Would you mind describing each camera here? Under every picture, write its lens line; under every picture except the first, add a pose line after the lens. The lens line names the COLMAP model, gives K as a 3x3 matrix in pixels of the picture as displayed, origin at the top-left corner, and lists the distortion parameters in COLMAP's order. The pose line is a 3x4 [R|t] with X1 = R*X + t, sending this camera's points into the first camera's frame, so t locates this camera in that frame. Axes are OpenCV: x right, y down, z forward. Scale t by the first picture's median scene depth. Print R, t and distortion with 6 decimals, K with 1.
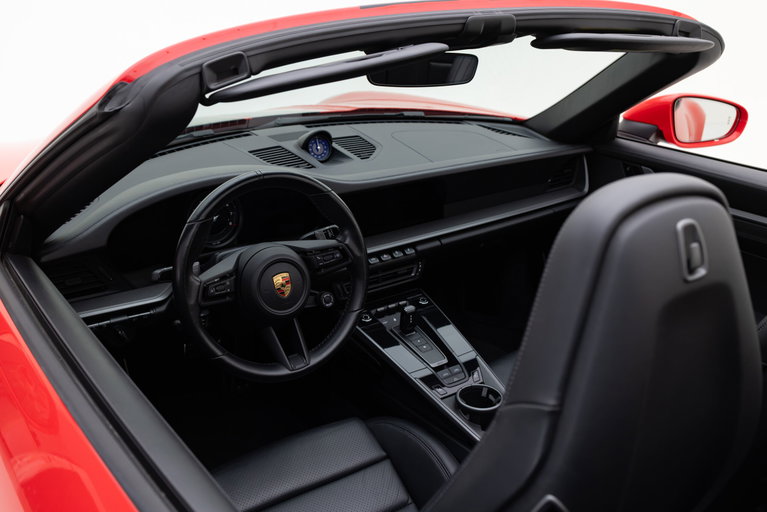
lens RADIAL K [[787.0, 0, 384.1], [0, 787.0, 253.5], [0, 0, 1]] dist [0.007656, 0.000000]
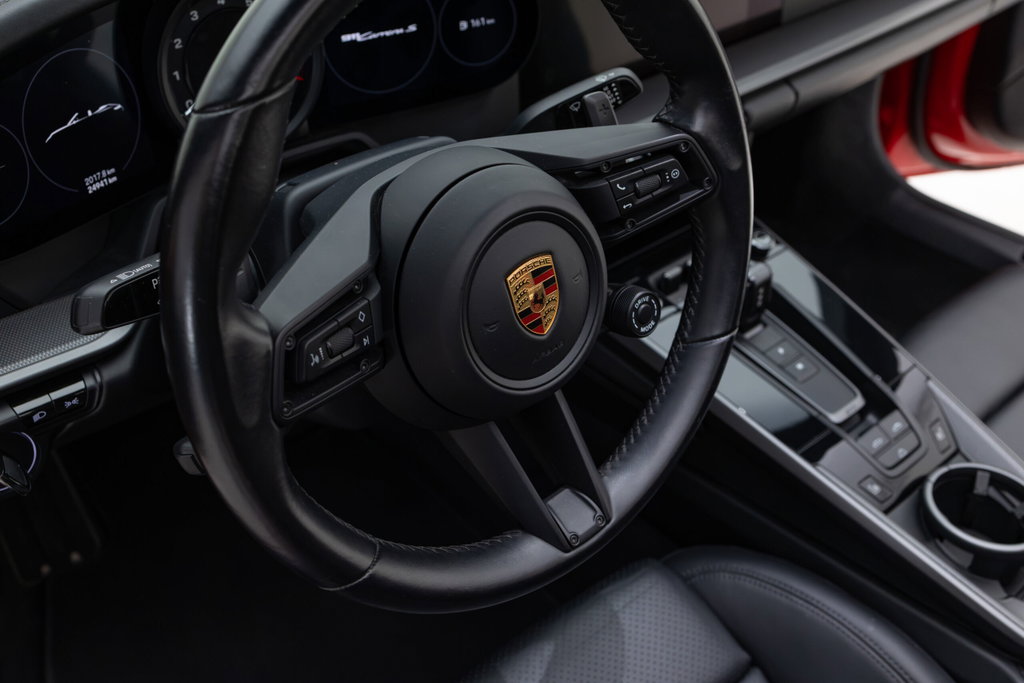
lens RADIAL K [[1050.7, 0, 511.8], [0, 1050.7, 348.8], [0, 0, 1]] dist [0.007656, 0.000000]
pose [[0.992501, -0.074280, 0.097082, -0.160775], [0.046476, 0.963857, 0.262335, -0.041230], [-0.113059, -0.255855, 0.960081, 0.557907]]
